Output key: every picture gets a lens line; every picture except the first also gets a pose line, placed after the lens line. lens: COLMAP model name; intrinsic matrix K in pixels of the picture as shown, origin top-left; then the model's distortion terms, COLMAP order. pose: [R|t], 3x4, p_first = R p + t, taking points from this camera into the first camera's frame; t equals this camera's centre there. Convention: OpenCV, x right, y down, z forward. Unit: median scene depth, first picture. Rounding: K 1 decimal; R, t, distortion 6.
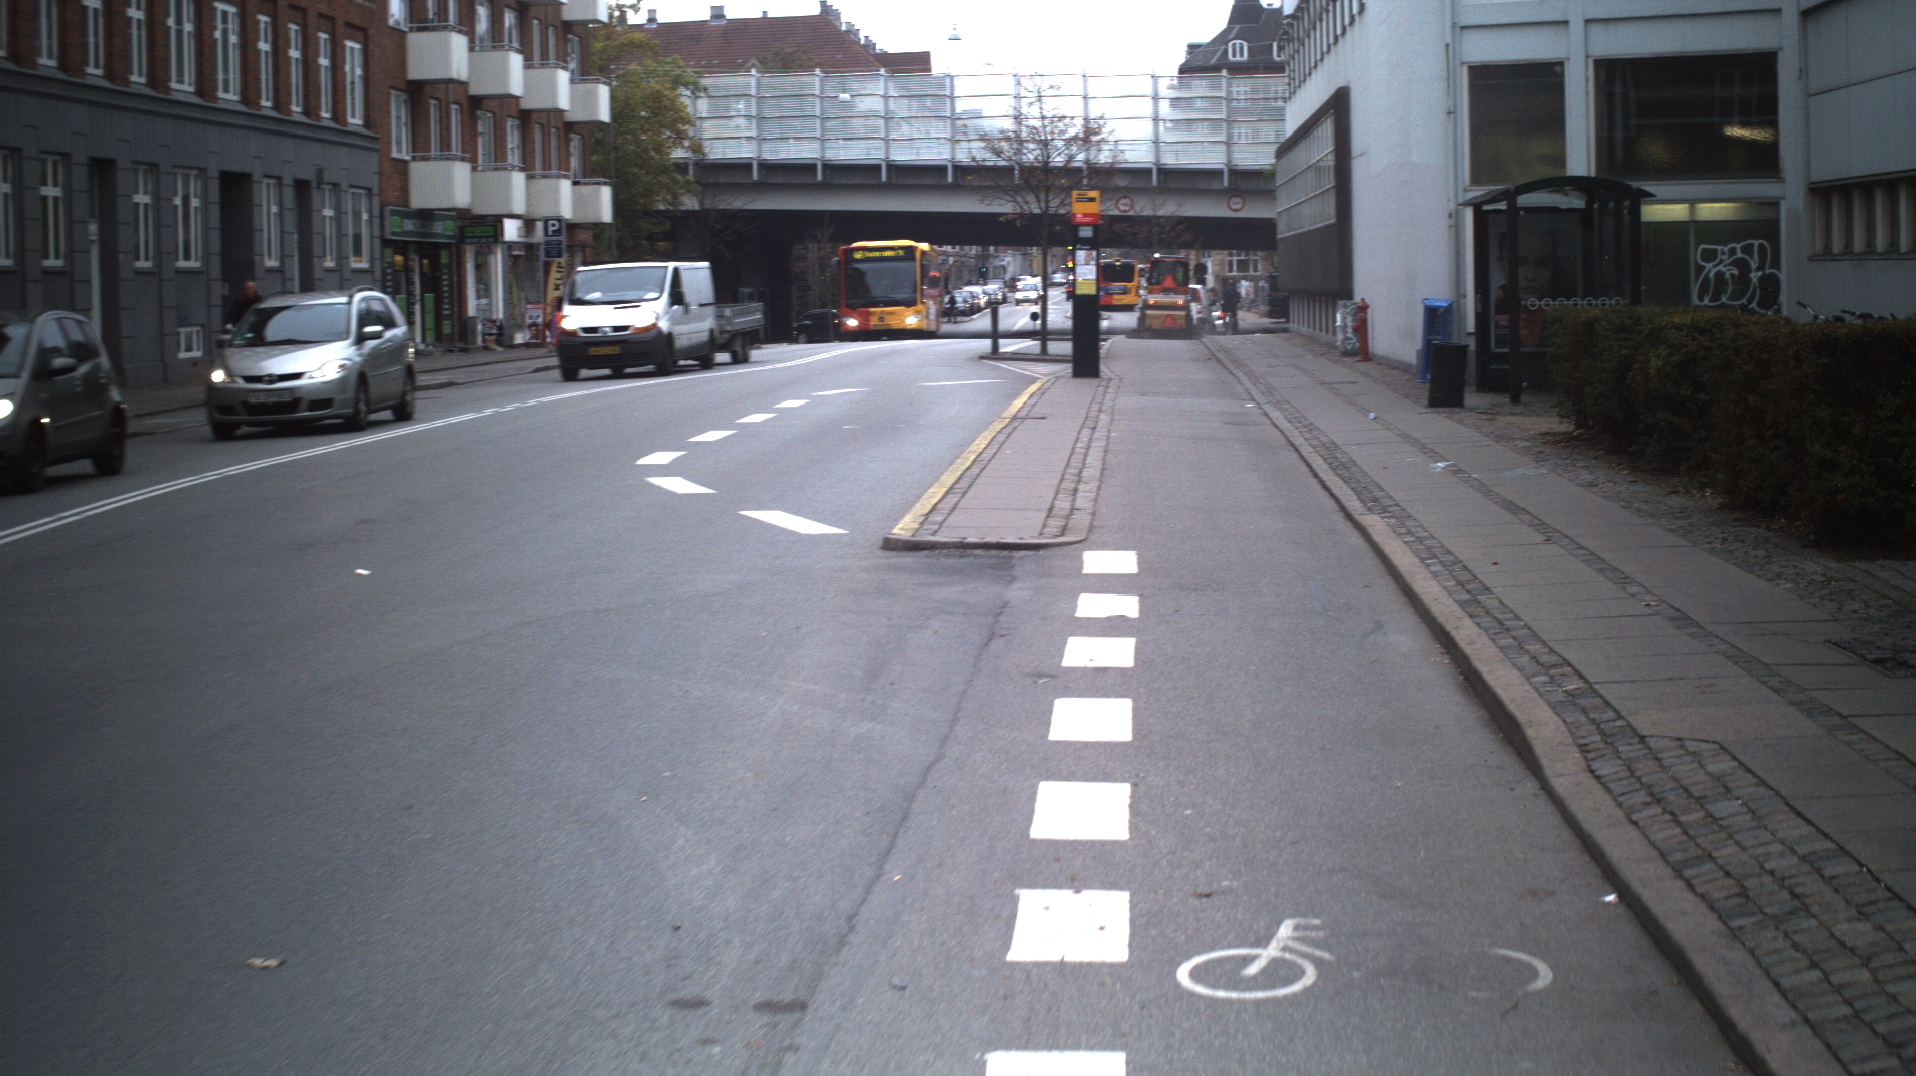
lens RADIAL K [[3408.2, 0, 958.0], [0, 3408.2, 538.0], [0, 0, 1]] dist [-0.331696, 0.664116]
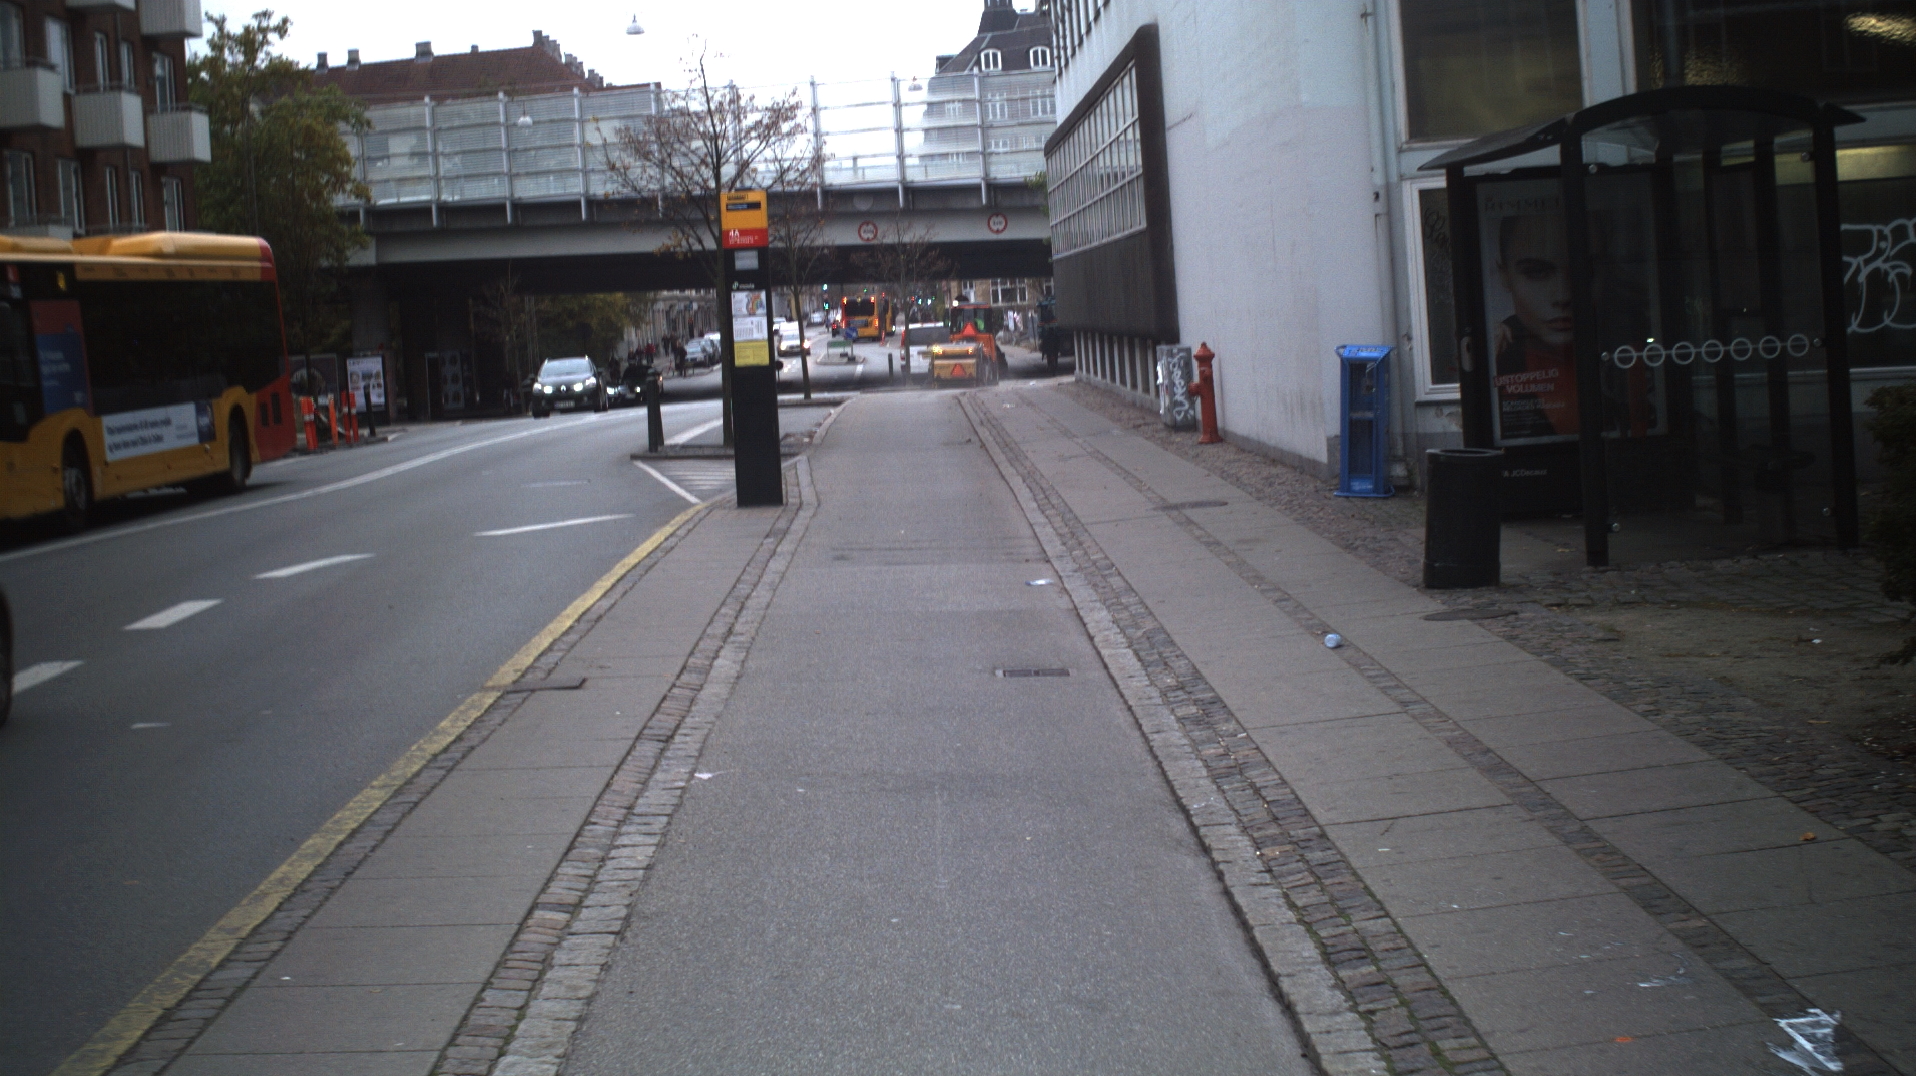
lens RADIAL K [[3408.2, 0, 958.0], [0, 3408.2, 538.0], [0, 0, 1]] dist [-0.331696, 0.664116]
pose [[0.996386, -0.054703, 0.064985, 0.020997], [0.055405, 0.998423, -0.009052, -0.021486], [-0.064388, 0.012619, 0.997845, 0.254547]]
